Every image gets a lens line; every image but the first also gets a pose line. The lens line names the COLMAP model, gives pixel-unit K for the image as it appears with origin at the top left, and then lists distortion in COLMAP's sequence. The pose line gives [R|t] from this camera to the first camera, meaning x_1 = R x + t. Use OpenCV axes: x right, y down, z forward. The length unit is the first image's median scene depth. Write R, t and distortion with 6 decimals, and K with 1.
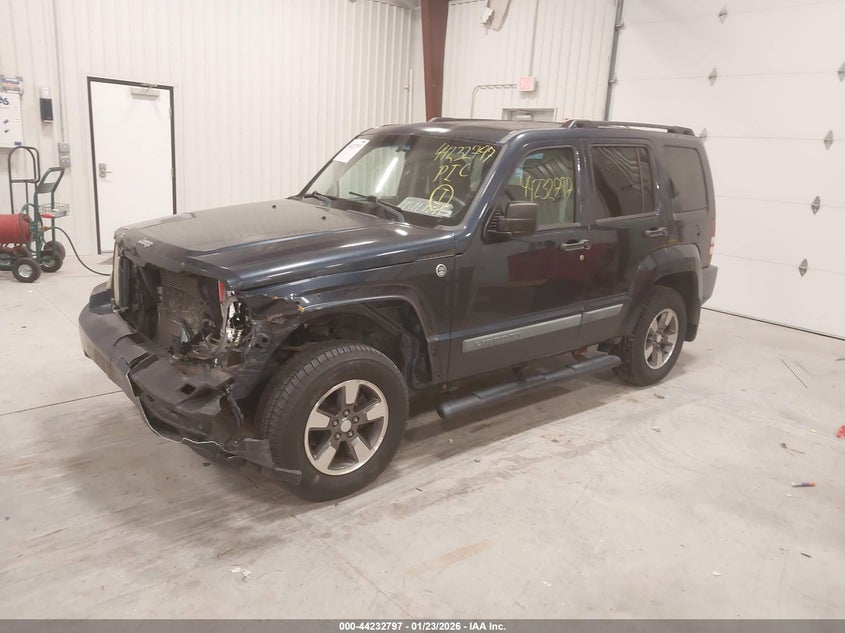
lens RADIAL K [[660.8, 0, 420.1], [0, 660.8, 313.5], [0, 0, 1]] dist [0.006598, 0.001466]
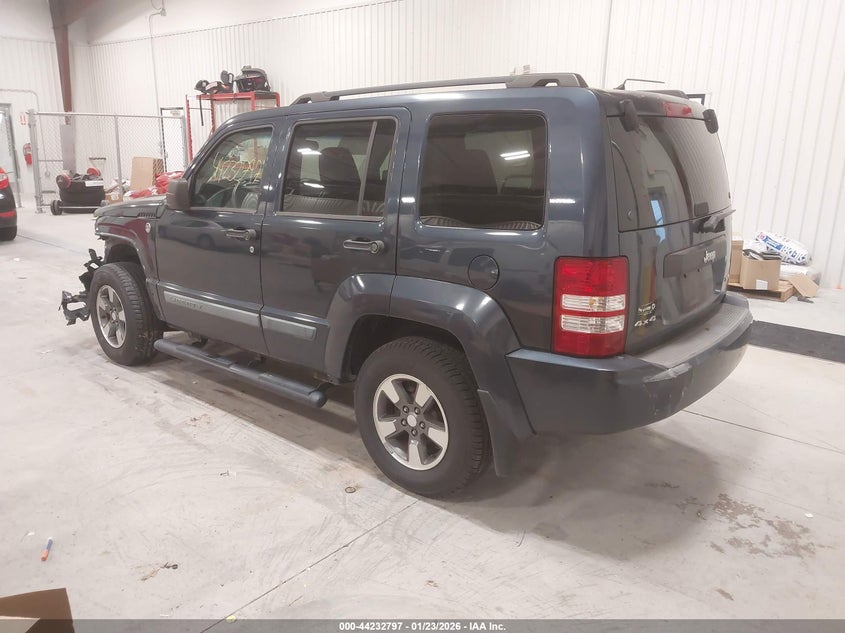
lens RADIAL K [[670.1, 0, 420.7], [0, 670.1, 333.2], [0, 0, 1]] dist [0.001942, -0.005547]
pose [[0.150046, 0.214073, -0.965225, 1.168922], [-0.242851, 0.954347, 0.173909, -0.186767], [0.958389, 0.208312, 0.195184, 1.065133]]
